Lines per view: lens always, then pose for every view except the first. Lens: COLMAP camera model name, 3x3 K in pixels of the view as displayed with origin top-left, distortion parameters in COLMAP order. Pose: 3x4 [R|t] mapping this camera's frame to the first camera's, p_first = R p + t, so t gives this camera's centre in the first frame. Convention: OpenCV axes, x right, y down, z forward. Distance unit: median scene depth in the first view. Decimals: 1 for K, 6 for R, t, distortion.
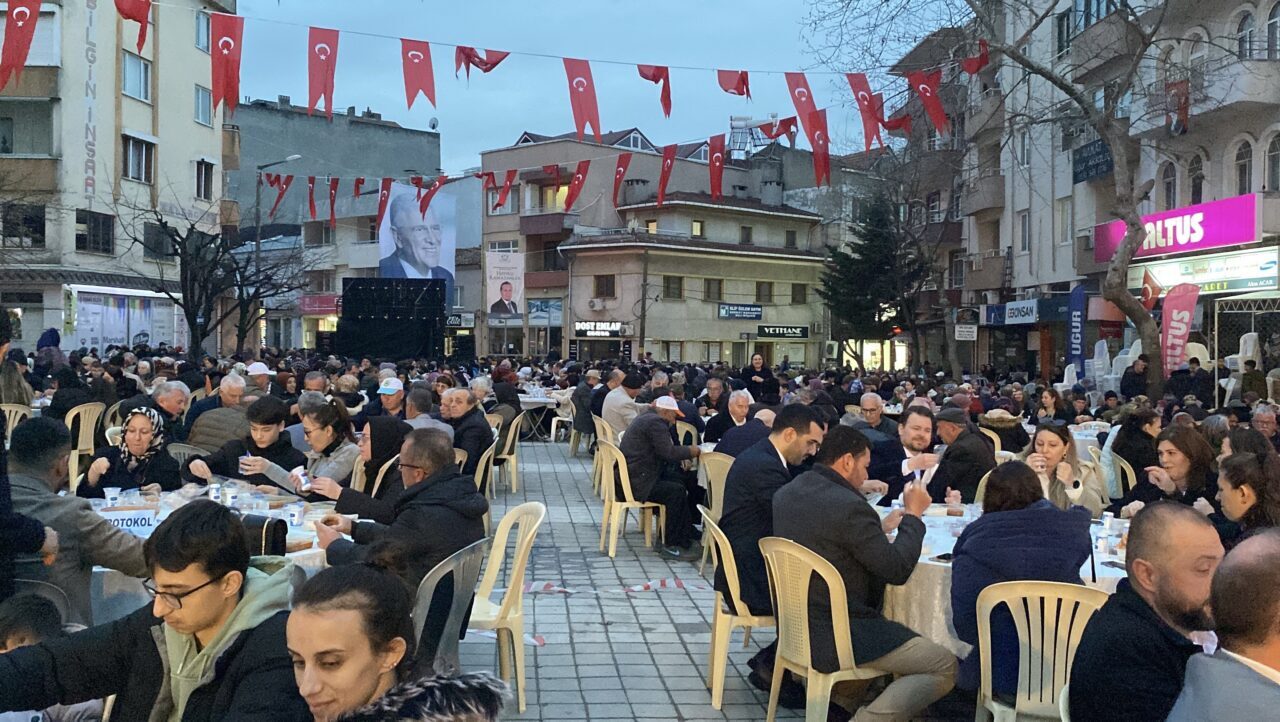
lens RADIAL K [[1093.6, 0, 638.6], [0, 1093.6, 355.4], [0, 0, 1]] dist [0.001694, -0.022569]
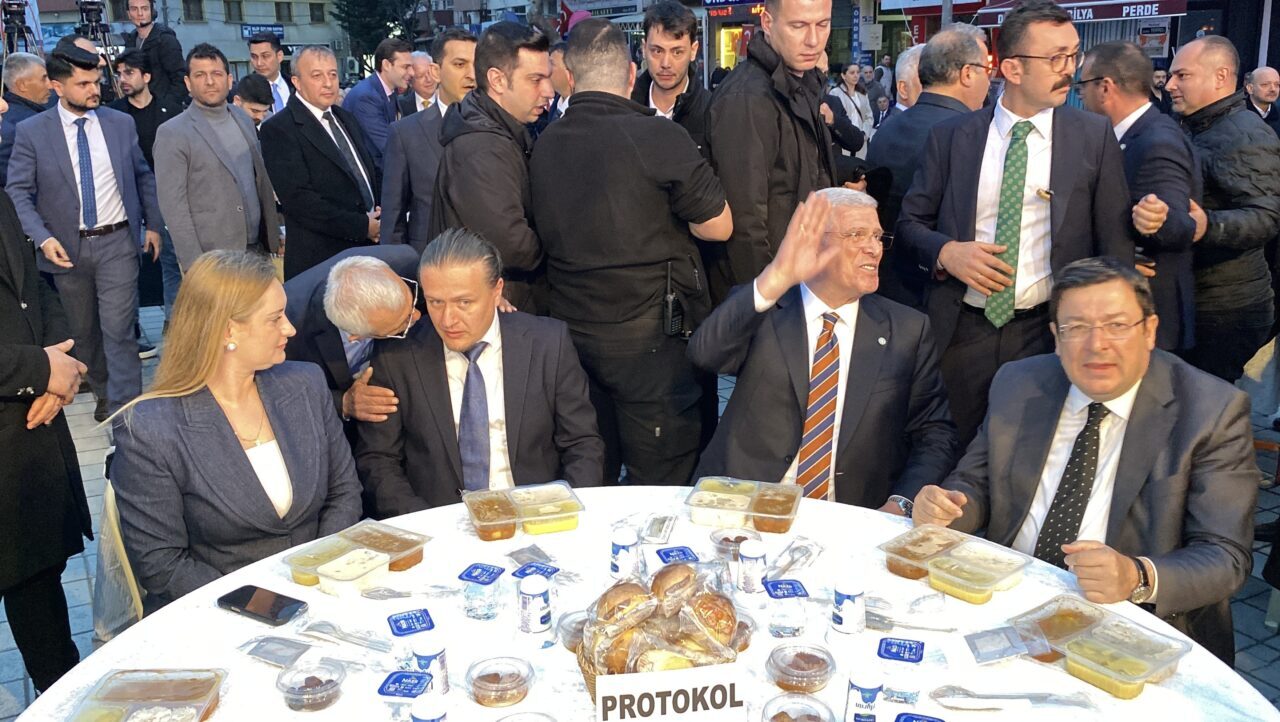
lens RADIAL K [[1093.6, 0, 644.6], [0, 1093.6, 357.3], [0, 0, 1]] dist [0.001694, -0.022569]
pose [[0.913659, -0.138363, 0.382207, -0.024956], [0.036281, 0.964290, 0.262353, 0.000288], [-0.404859, -0.225835, 0.886052, -0.232355]]
